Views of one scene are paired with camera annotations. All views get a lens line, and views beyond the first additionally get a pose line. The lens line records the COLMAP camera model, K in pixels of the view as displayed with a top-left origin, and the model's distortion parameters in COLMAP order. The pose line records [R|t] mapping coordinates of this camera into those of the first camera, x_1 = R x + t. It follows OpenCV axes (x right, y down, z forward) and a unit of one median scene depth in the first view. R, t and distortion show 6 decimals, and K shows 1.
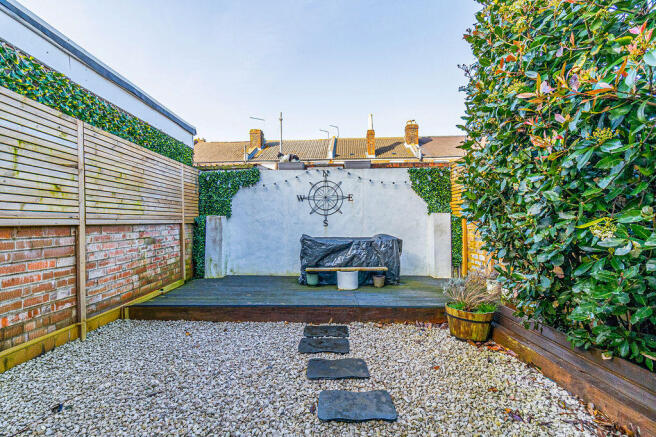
lens RADIAL K [[299.3, 0, 328.6], [0, 299.3, 218.3], [0, 0, 1]] dist [0.001079, -0.000593]
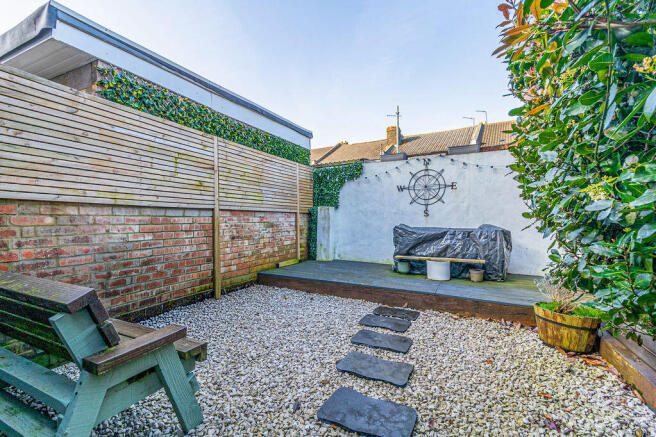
lens RADIAL K [[299.3, 0, 326.0], [0, 299.3, 220.2], [0, 0, 1]] dist [0.001079, -0.000593]
pose [[0.884225, 0.009842, -0.466958, 0.242021], [-0.003725, 0.999895, 0.014021, 0.041265], [0.467047, -0.010659, 0.884168, -0.020560]]
